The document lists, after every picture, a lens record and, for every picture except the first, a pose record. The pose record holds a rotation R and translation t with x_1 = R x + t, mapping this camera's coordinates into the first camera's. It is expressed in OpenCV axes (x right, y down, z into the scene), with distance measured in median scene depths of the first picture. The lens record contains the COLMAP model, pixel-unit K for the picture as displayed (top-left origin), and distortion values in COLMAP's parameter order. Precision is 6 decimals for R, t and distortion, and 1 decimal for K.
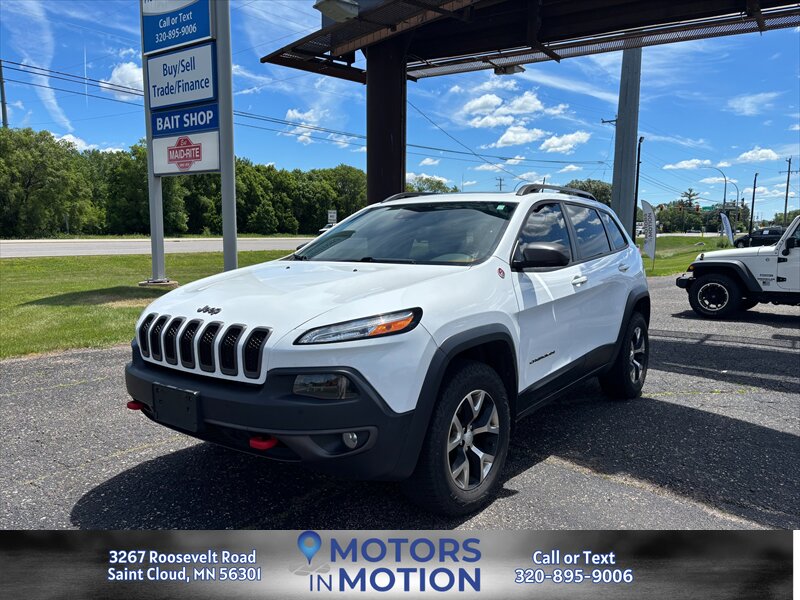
lens RADIAL K [[594.5, 0, 400.0], [0, 594.5, 300.0], [0, 0, 1]] dist [0.028371, -0.001904]
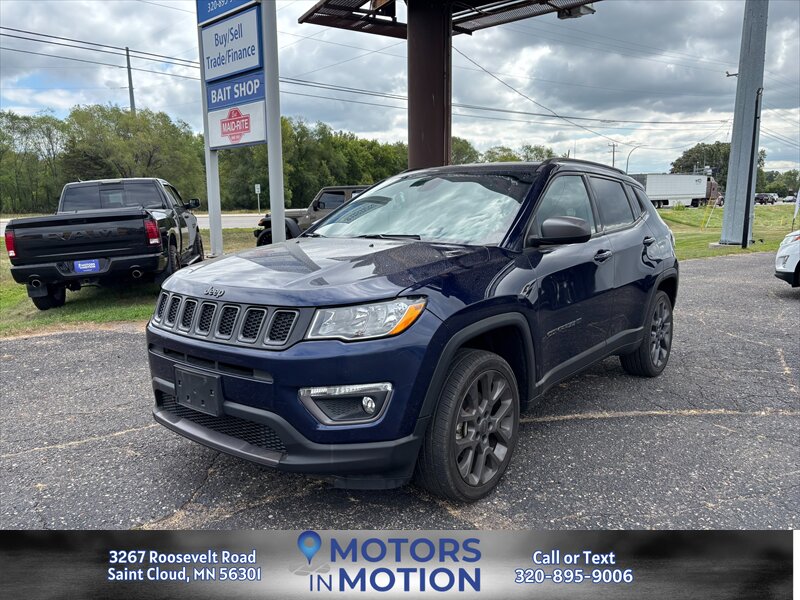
lens RADIAL K [[599.2, 0, 401.4], [0, 599.2, 291.9], [0, 0, 1]] dist [0.026282, -0.002145]
pose [[0.984253, 0.010934, -0.176430, 0.084461], [-0.005608, 0.999514, 0.030660, -0.005550], [0.176679, -0.029188, 0.983836, 0.076301]]
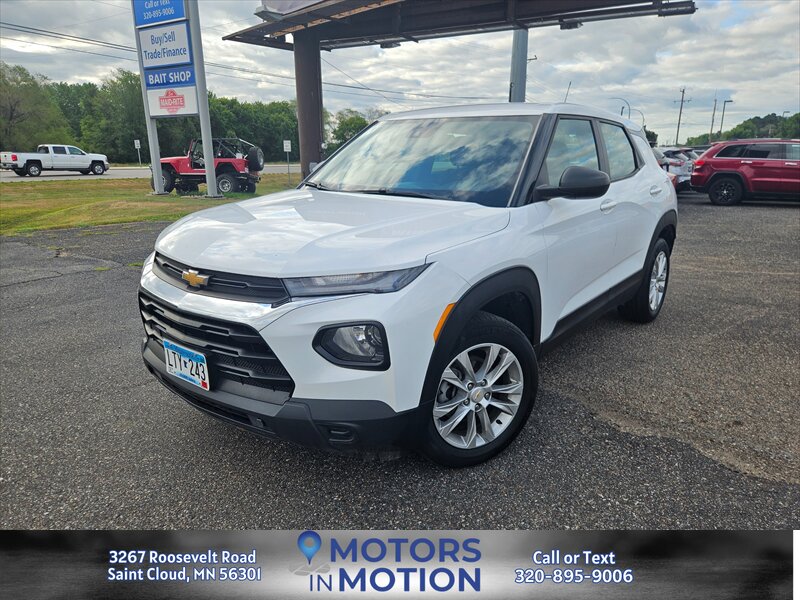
lens RADIAL K [[528.2, 0, 400.0], [0, 528.2, 300.0], [0, 0, 1]] dist [0.080701, -0.066757]
pose [[0.997214, -0.032224, 0.067277, 0.086412], [0.022283, 0.989385, 0.143602, 0.054834], [-0.071190, -0.141703, 0.987346, -0.395543]]
